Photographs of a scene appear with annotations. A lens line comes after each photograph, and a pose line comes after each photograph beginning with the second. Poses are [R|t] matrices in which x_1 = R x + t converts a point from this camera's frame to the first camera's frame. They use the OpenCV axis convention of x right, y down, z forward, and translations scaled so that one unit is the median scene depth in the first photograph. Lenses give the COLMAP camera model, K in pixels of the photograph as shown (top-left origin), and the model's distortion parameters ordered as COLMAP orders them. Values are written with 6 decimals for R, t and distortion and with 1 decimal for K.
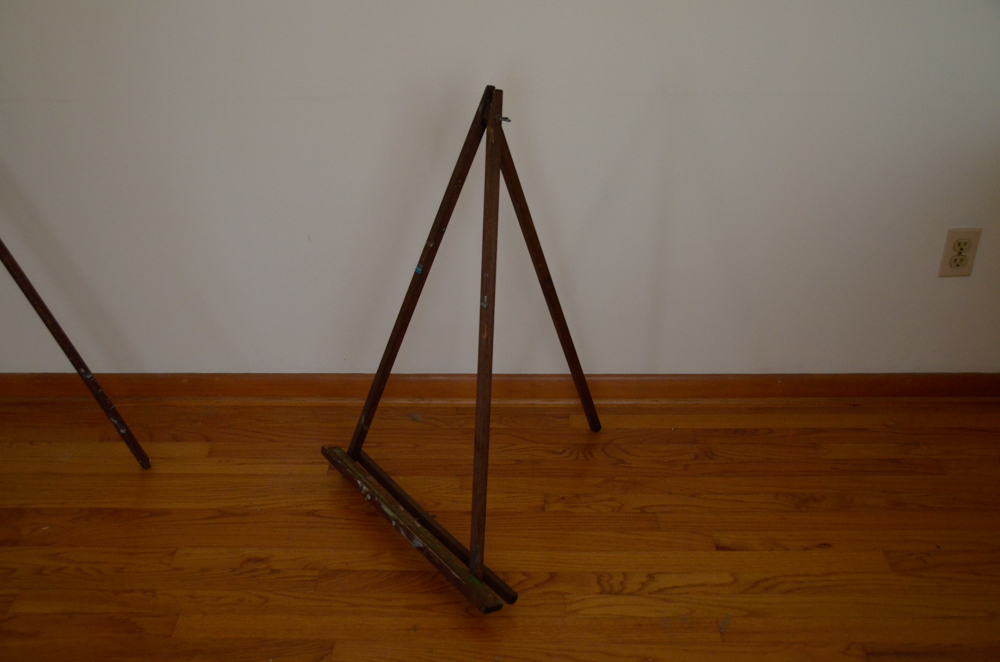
lens RADIAL K [[970.6, 0, 486.3], [0, 970.6, 339.5], [0, 0, 1]] dist [-0.019762, 0.000000]
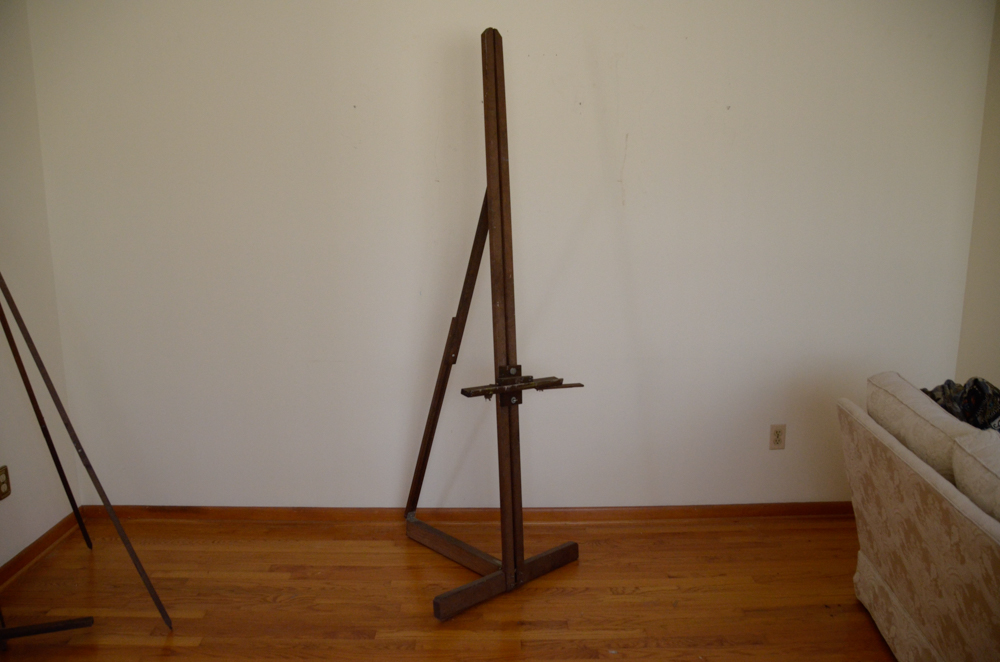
lens RADIAL K [[771.9, 0, 490.4], [0, 771.9, 341.8], [0, 0, 1]] dist [-0.135199, 0.073456]
pose [[0.999607, 0.004500, 0.027681, -0.158900], [0.004955, 0.943172, -0.332269, 0.259143], [-0.027603, 0.332275, 0.942778, -0.562782]]
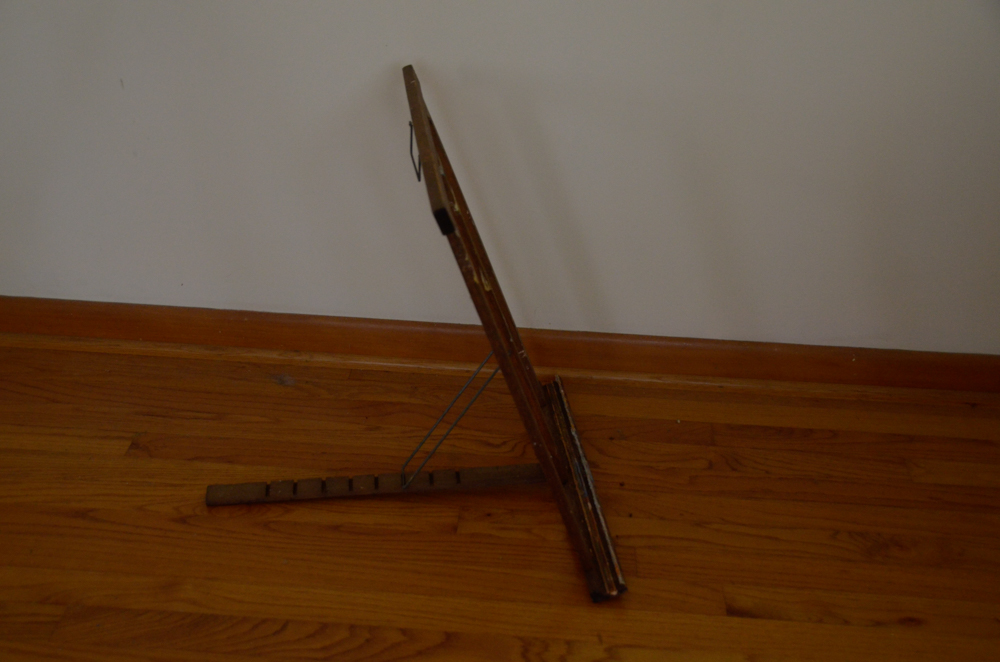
lens RADIAL K [[1211.4, 0, 483.9], [0, 1211.4, 310.6], [0, 0, 1]] dist [0.068793, 0.000000]
pose [[0.997929, 0.060610, -0.021520, 0.085776], [-0.061172, 0.997776, -0.026486, 0.054342], [0.019867, 0.027747, 0.999418, 0.218551]]
